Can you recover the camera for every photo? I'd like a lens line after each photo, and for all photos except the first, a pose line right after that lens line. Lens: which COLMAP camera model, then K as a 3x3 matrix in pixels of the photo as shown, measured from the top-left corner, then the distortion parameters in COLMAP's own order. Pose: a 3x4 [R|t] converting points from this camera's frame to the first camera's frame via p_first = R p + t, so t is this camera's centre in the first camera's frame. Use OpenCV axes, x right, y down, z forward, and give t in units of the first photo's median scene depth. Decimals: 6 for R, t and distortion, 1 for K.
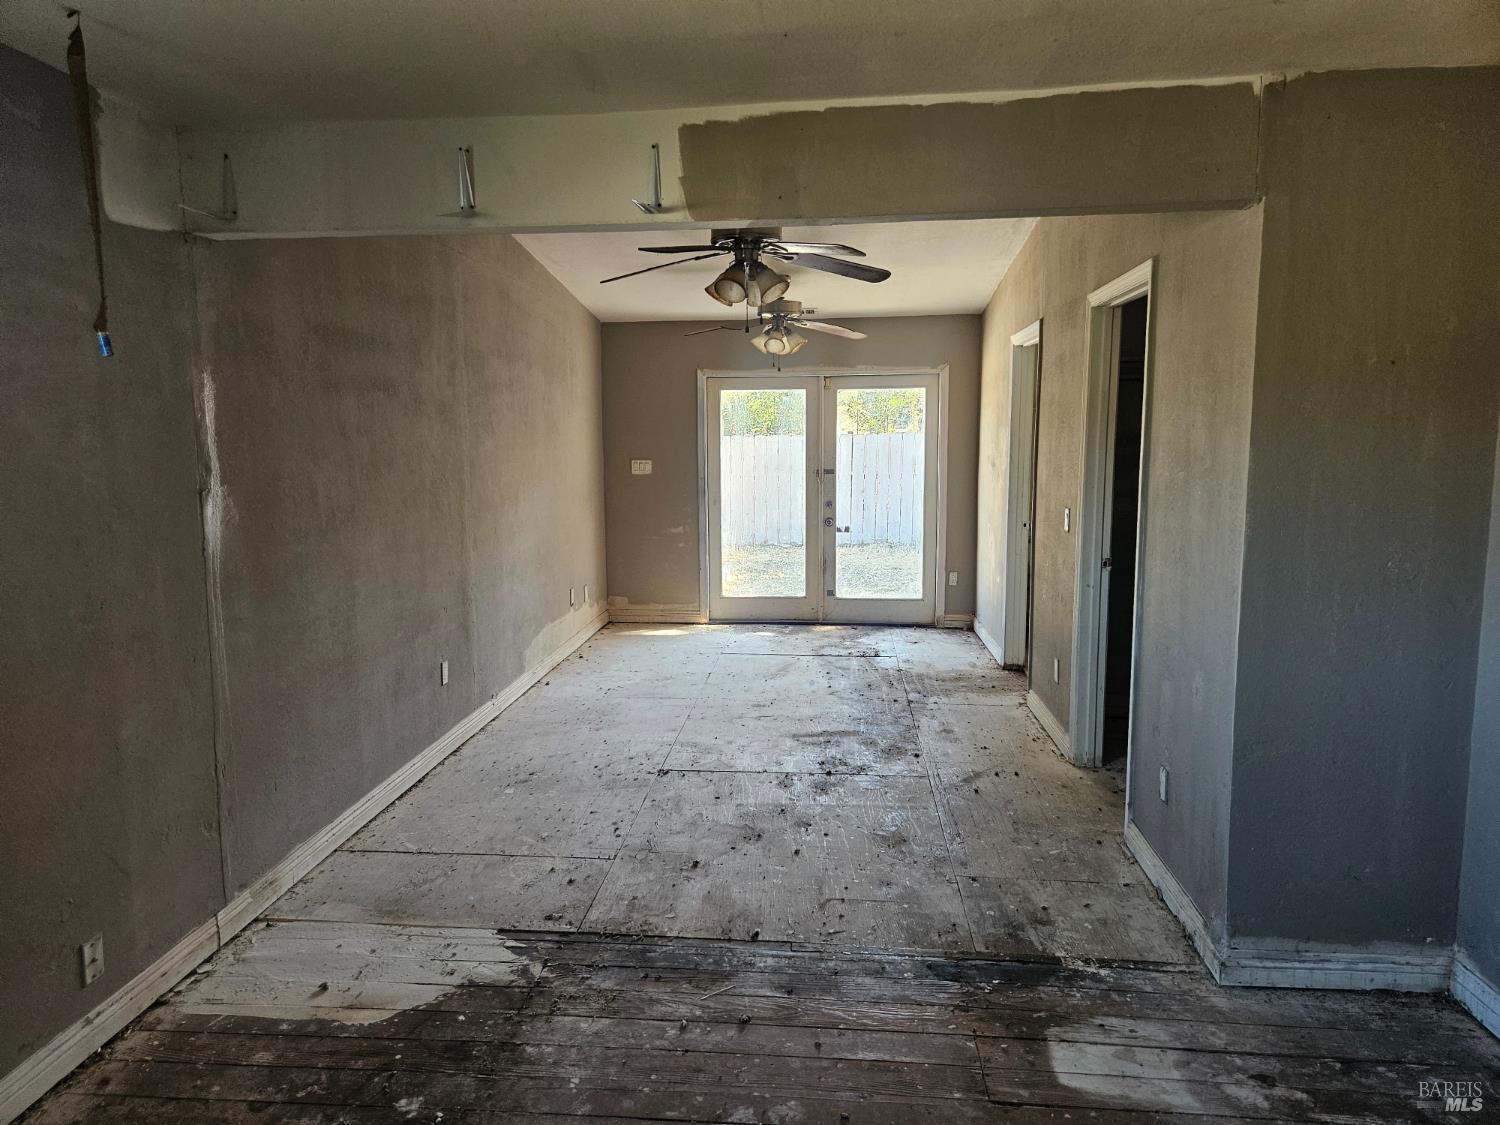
lens RADIAL K [[1009.1, 0, 736.4], [0, 1009.1, 555.1], [0, 0, 1]] dist [0.070247, -0.063341]
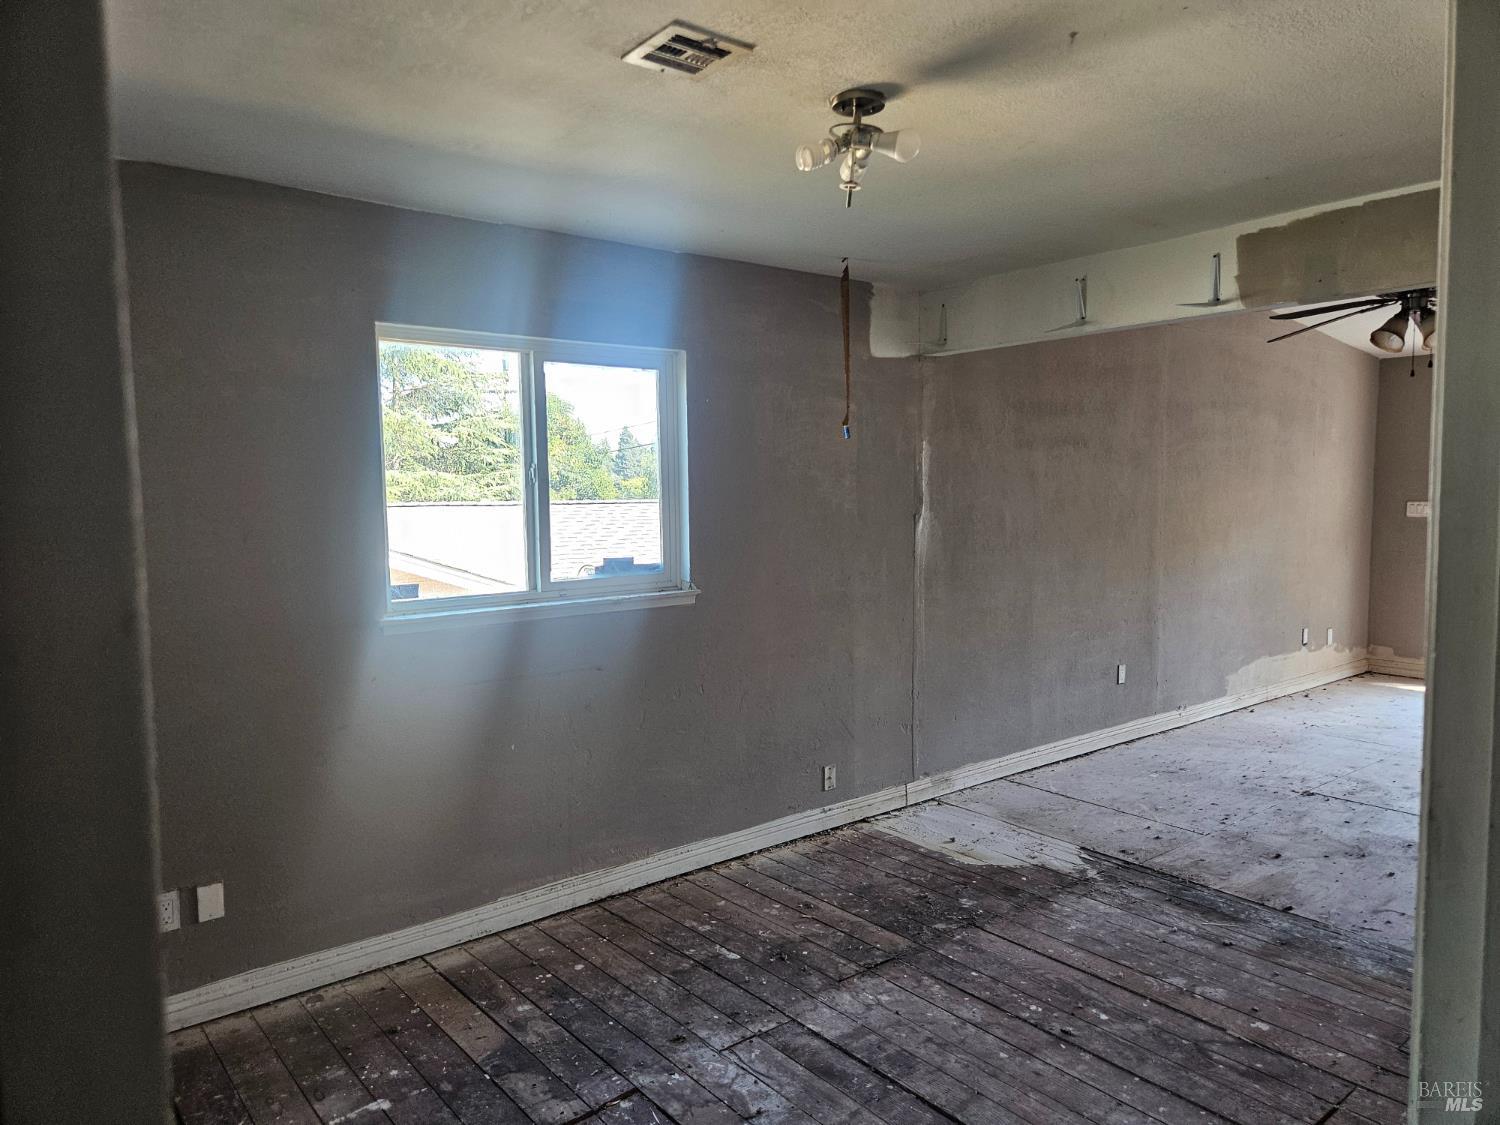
lens RADIAL K [[1009.1, 0, 740.7], [0, 1009.1, 566.0], [0, 0, 1]] dist [0.070247, -0.063341]
pose [[0.701174, 0.058665, -0.710573, 0.395863], [-0.080216, 0.996773, 0.003139, 0.032477], [0.708463, 0.054798, 0.703617, -0.287809]]
